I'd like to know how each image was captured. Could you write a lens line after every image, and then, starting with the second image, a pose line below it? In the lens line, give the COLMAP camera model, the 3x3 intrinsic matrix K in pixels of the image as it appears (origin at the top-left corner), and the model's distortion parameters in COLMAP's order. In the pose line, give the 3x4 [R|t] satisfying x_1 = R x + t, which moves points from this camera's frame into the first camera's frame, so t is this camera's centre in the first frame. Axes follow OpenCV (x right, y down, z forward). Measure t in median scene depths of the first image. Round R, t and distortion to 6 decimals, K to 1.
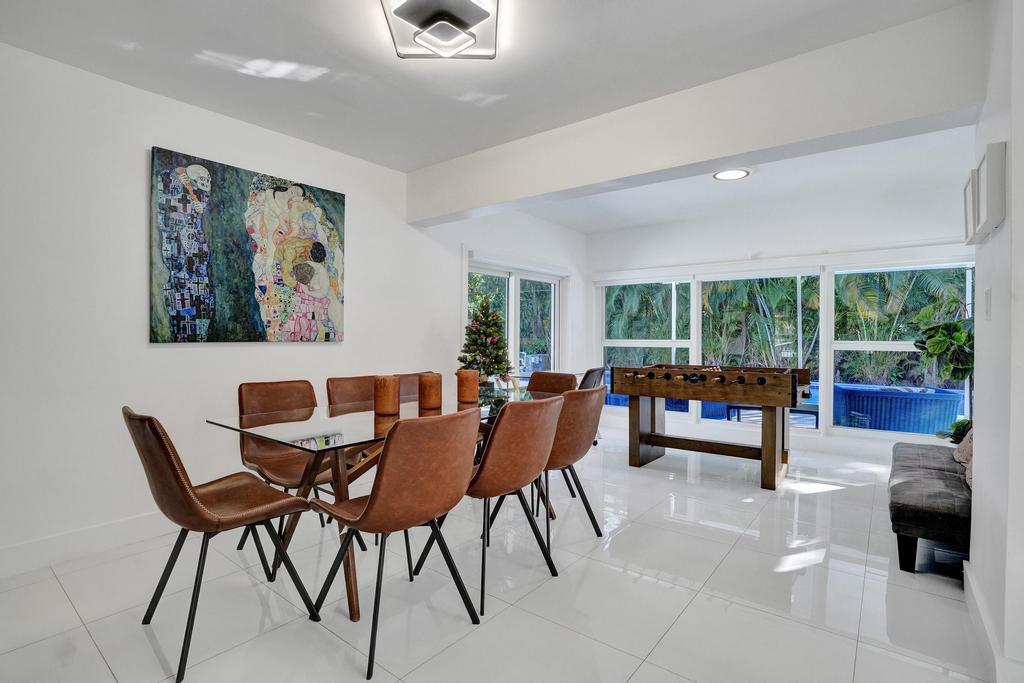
lens RADIAL K [[512.0, 0, 514.9], [0, 512.0, 339.7], [0, 0, 1]] dist [-0.016354, 0.000802]
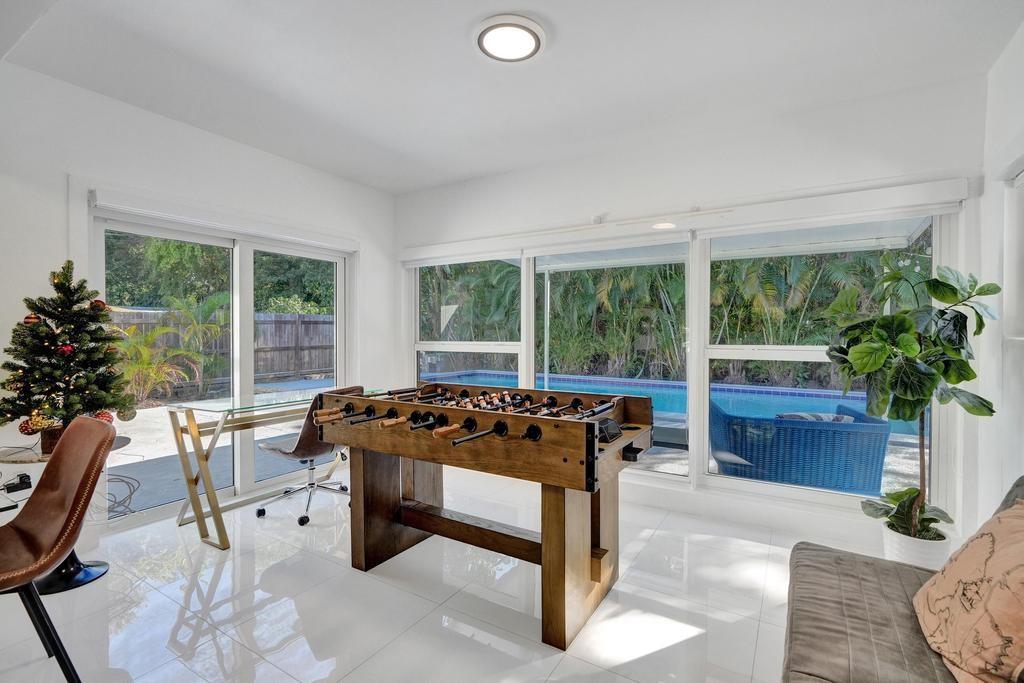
lens RADIAL K [[466.3, 0, 514.8], [0, 466.3, 338.5], [0, 0, 1]] dist [-0.006107, -0.000222]
pose [[0.996090, -0.001912, 0.088328, 0.413163], [0.001491, 0.999987, 0.004830, -0.011917], [-0.088336, -0.004680, 0.996080, 0.537785]]
